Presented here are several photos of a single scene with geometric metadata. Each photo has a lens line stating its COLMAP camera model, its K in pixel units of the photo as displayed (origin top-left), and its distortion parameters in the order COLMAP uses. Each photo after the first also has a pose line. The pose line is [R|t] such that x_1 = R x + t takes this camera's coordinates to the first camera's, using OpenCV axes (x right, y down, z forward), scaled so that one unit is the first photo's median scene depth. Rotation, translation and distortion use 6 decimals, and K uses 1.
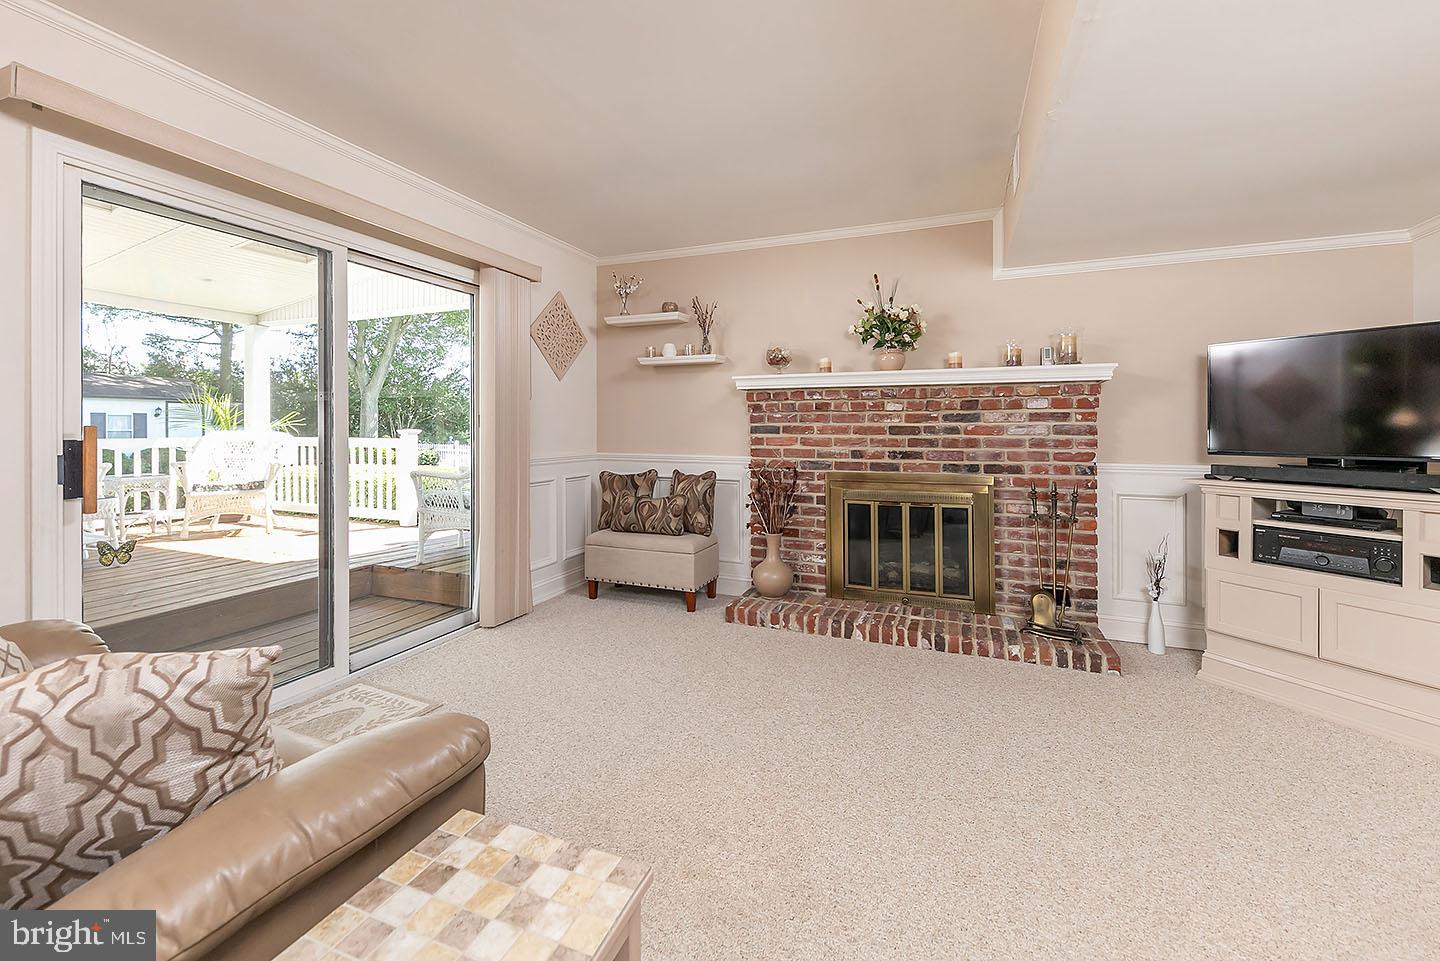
lens RADIAL K [[534.6, 0, 718.9], [0, 534.6, 424.6], [0, 0, 1]] dist [0.000377, 0.000064]
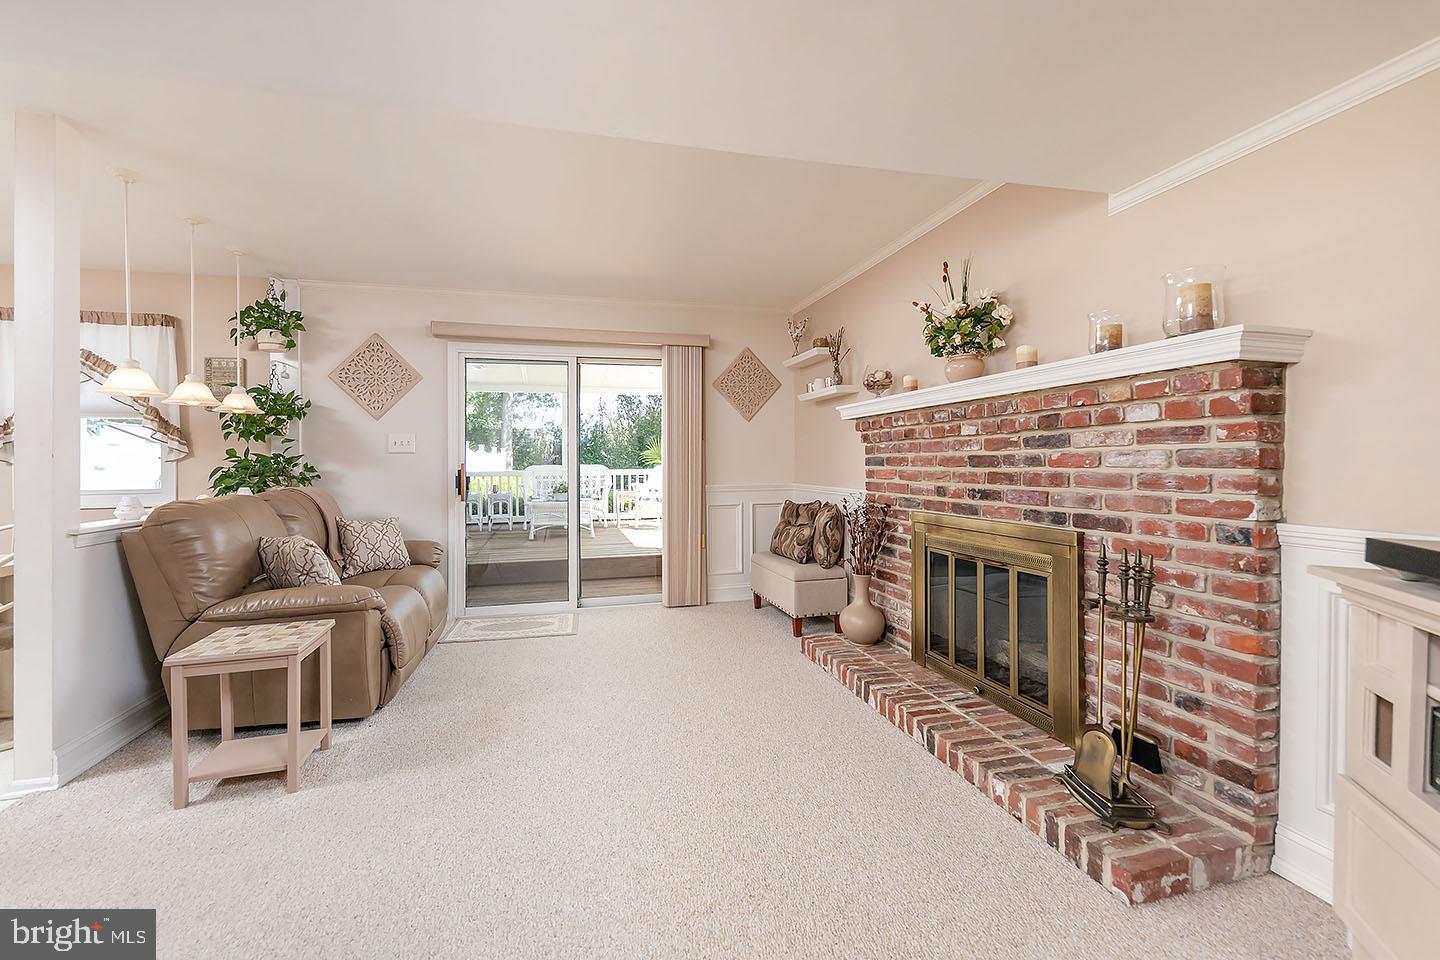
lens RADIAL K [[539.0, 0, 721.3], [0, 539.0, 458.0], [0, 0, 1]] dist [-0.000557, -0.000188]
pose [[0.608448, -0.013933, -0.793472, 0.737758], [0.017272, 0.999842, -0.004312, 0.003507], [0.793406, -0.011082, 0.608592, 0.264552]]
